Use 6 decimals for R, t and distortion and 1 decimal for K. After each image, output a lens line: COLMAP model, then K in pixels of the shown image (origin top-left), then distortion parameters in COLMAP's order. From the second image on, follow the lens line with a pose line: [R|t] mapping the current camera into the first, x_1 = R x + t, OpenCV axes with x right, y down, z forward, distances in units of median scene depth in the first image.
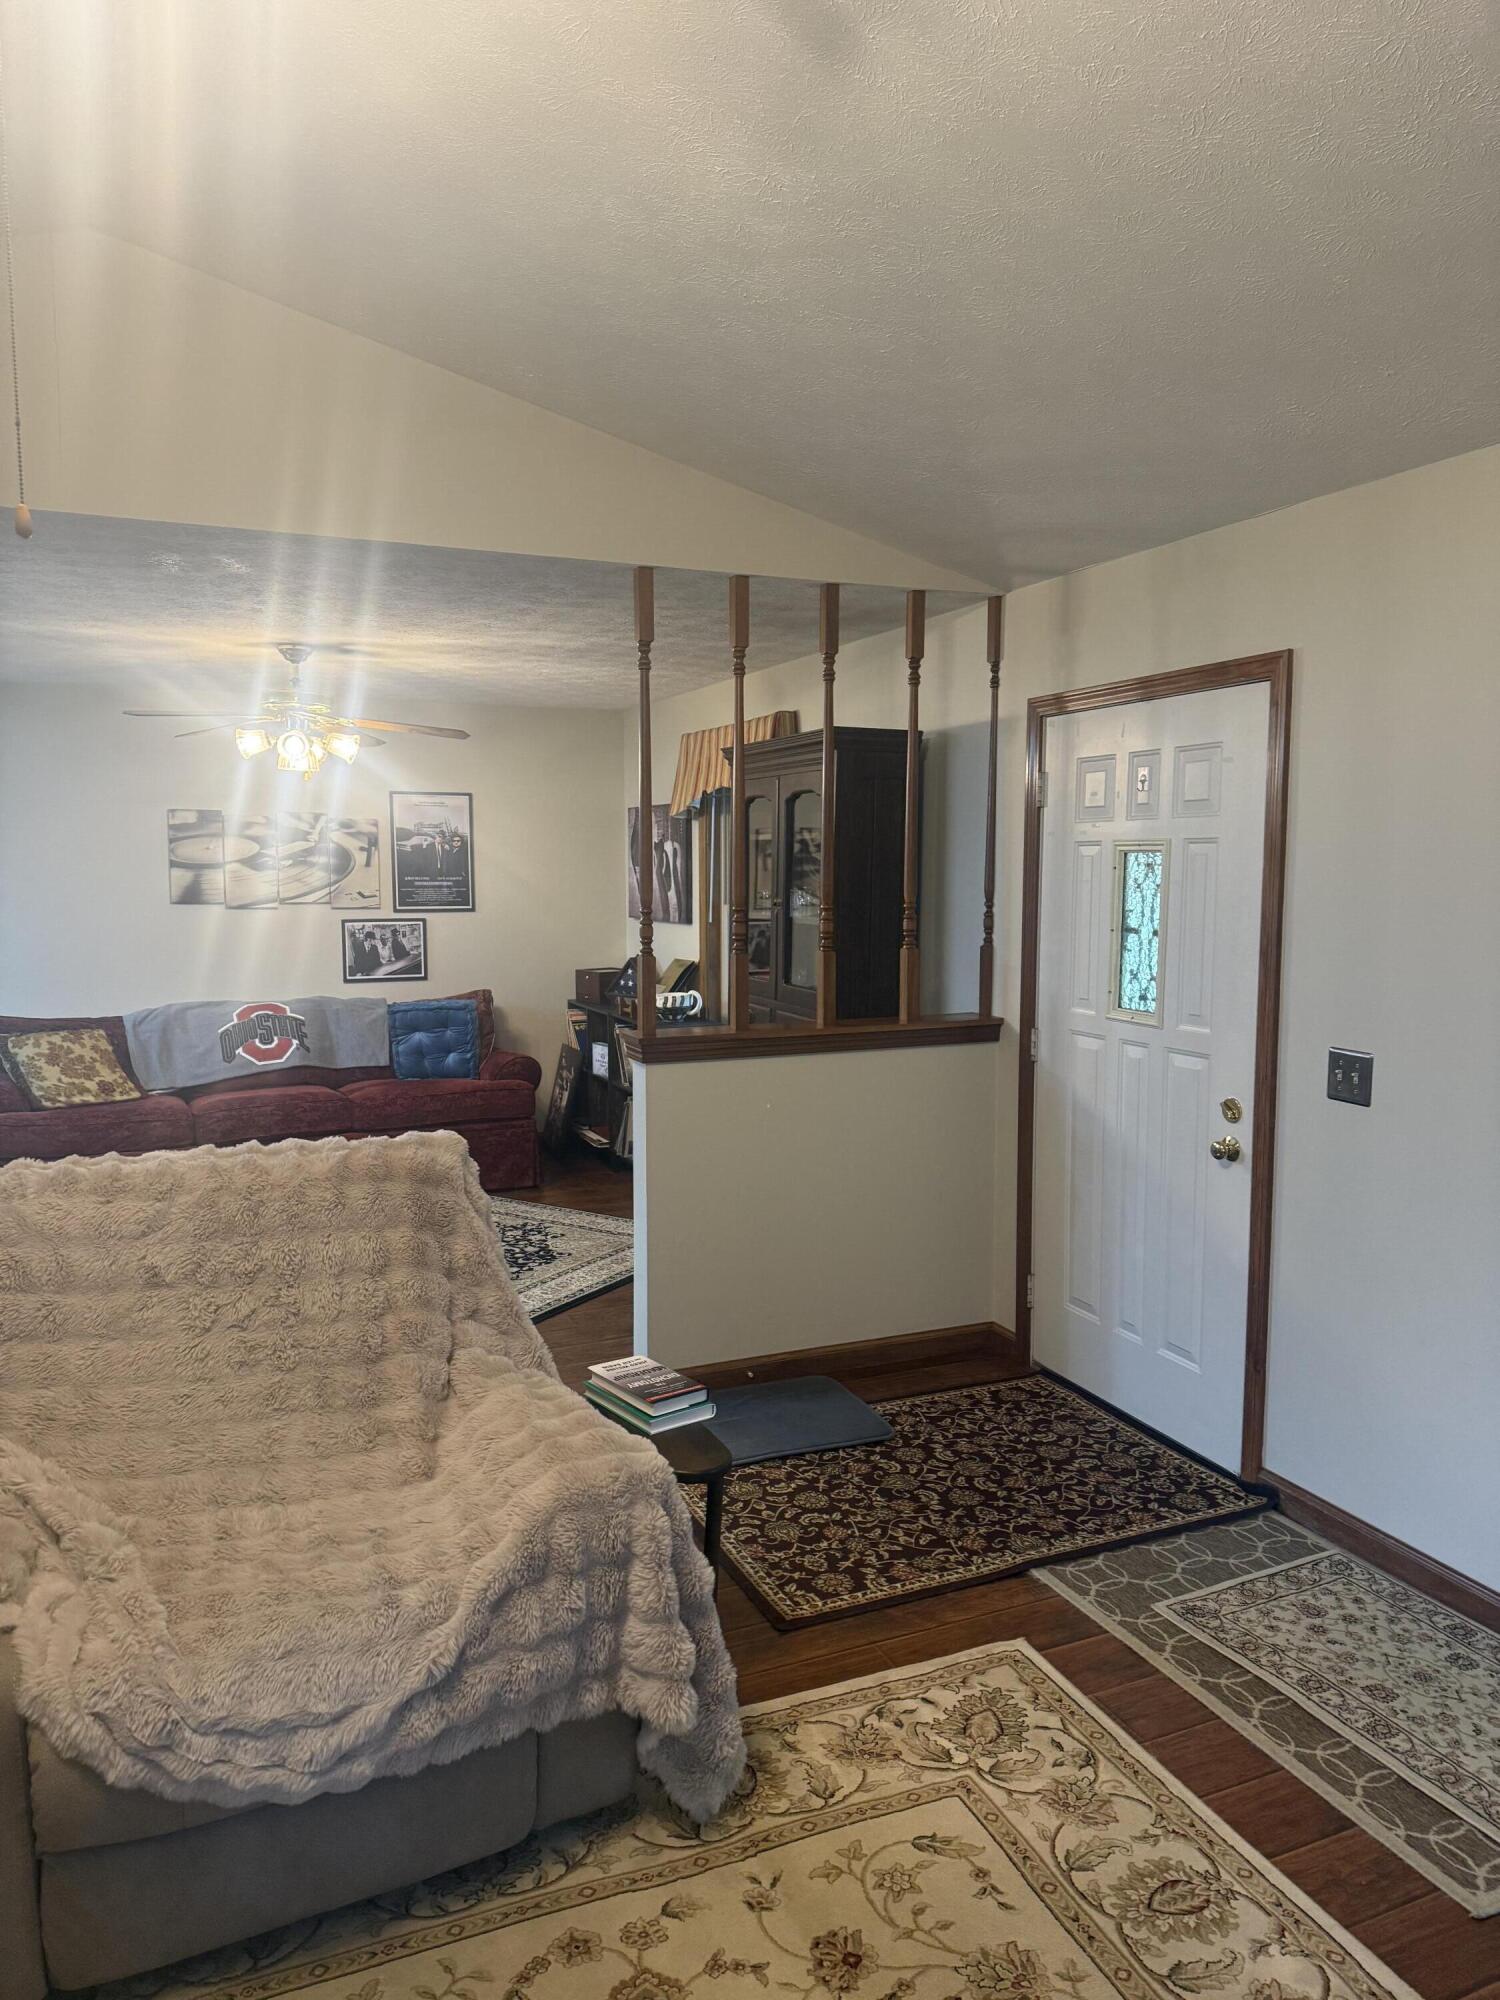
lens RADIAL K [[1397.1, 0, 747.0], [0, 1397.1, 1004.1], [0, 0, 1]] dist [0.064894, -0.051851]
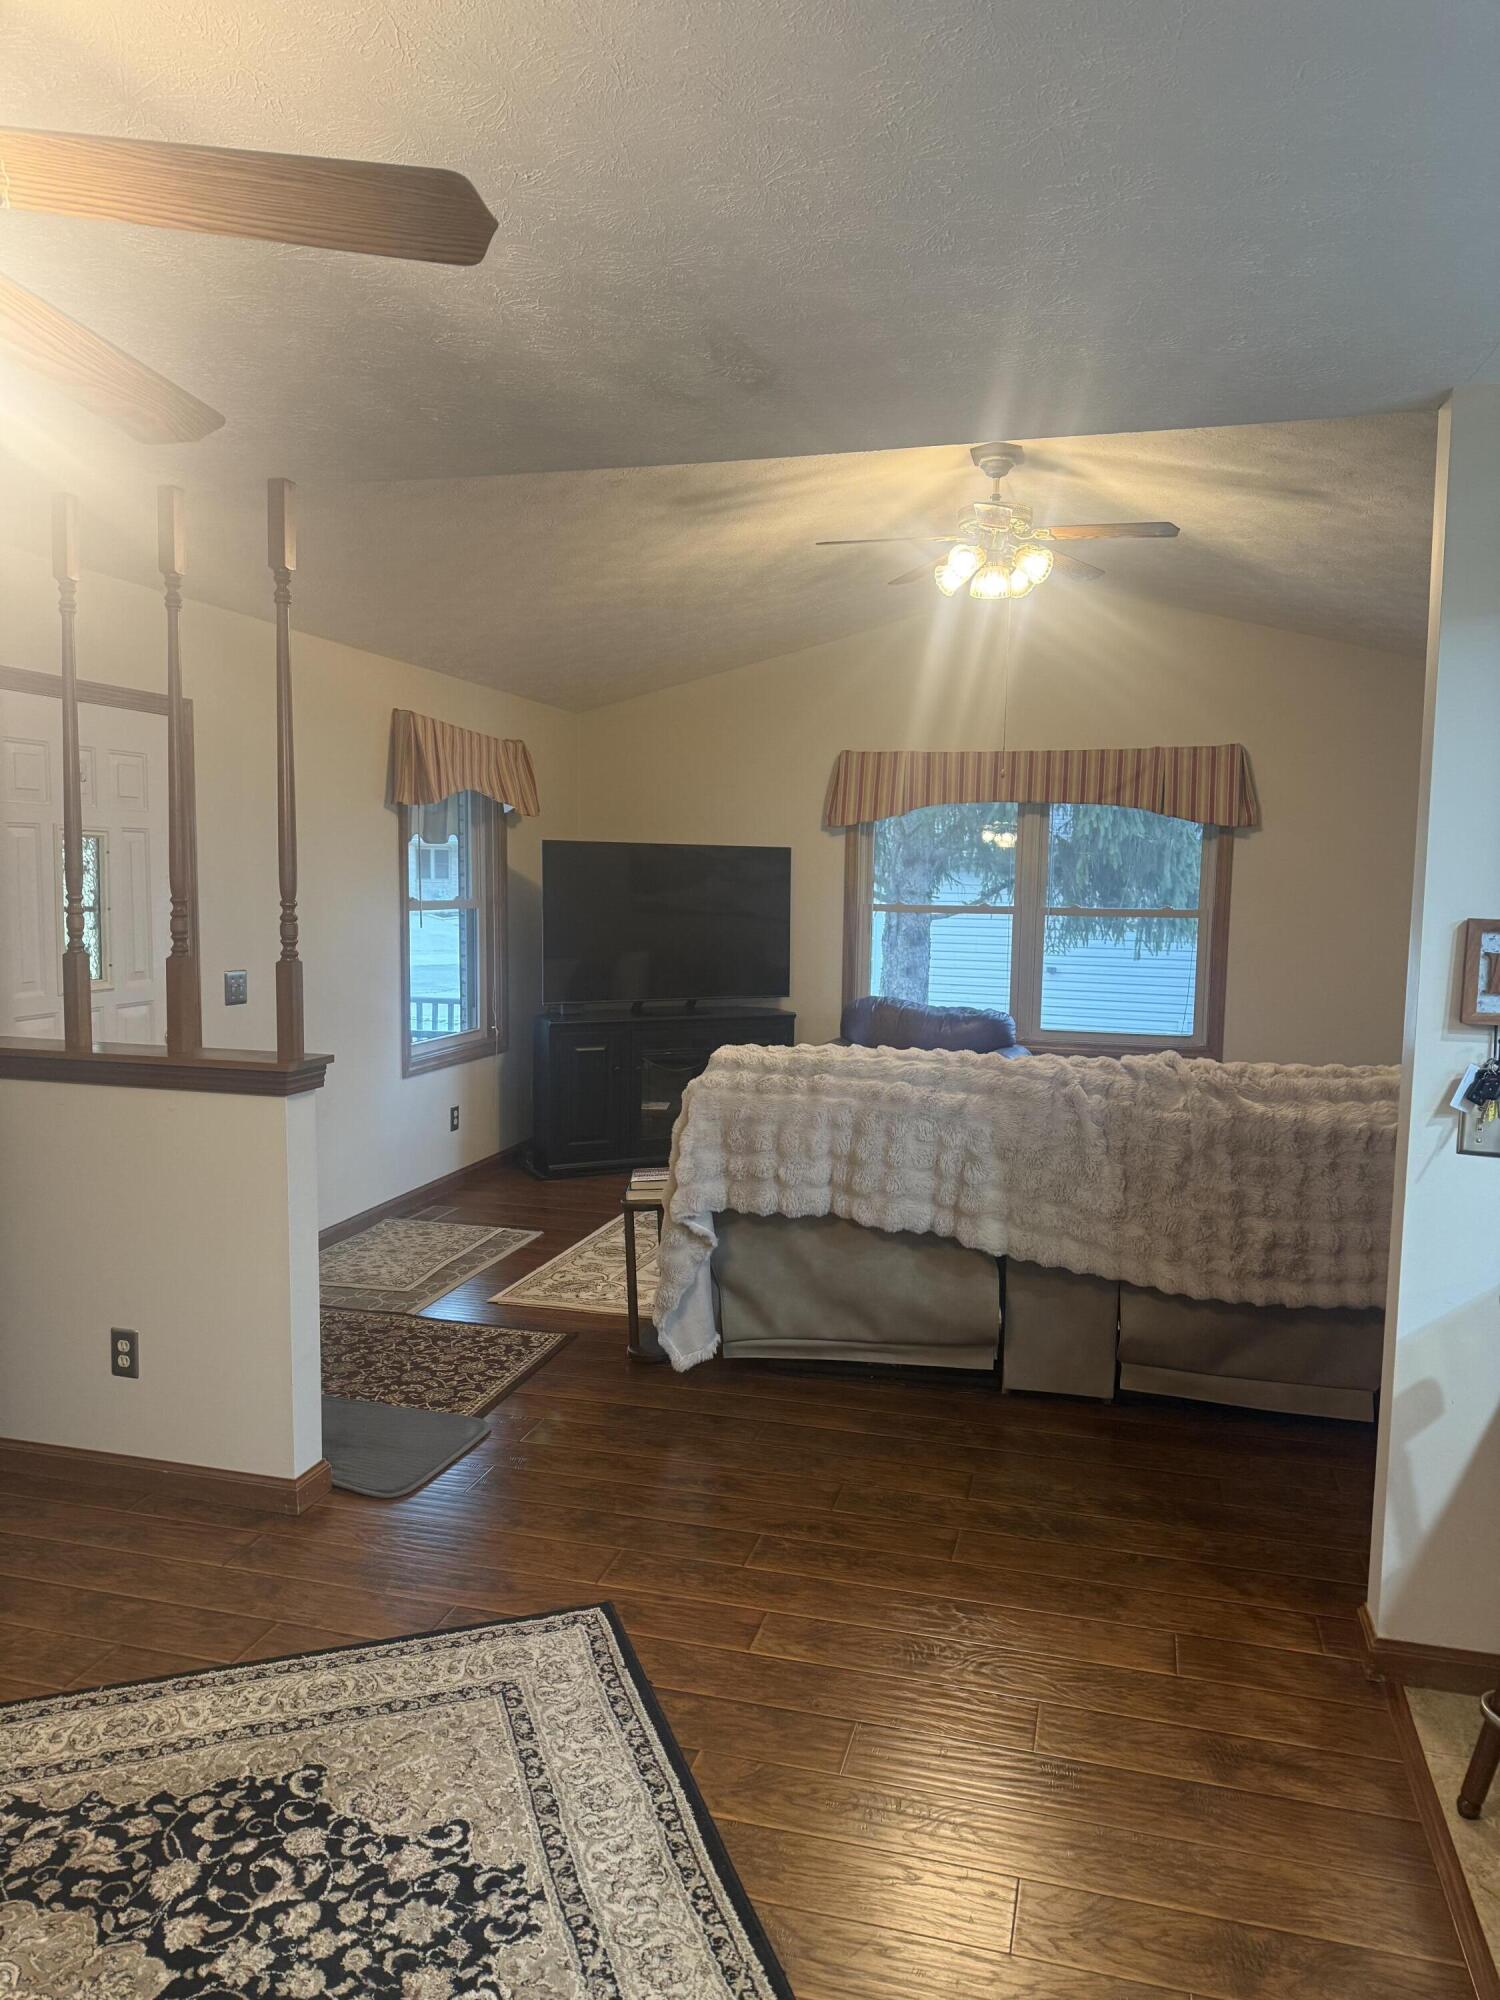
lens RADIAL K [[1397.1, 0, 749.7], [0, 1397.1, 997.7], [0, 0, 1]] dist [0.064894, -0.051851]
pose [[-0.776823, -0.065315, 0.626322, -1.038451], [0.052649, 0.984388, 0.167955, -0.177816], [-0.627514, 0.163447, -0.761257, 1.915361]]
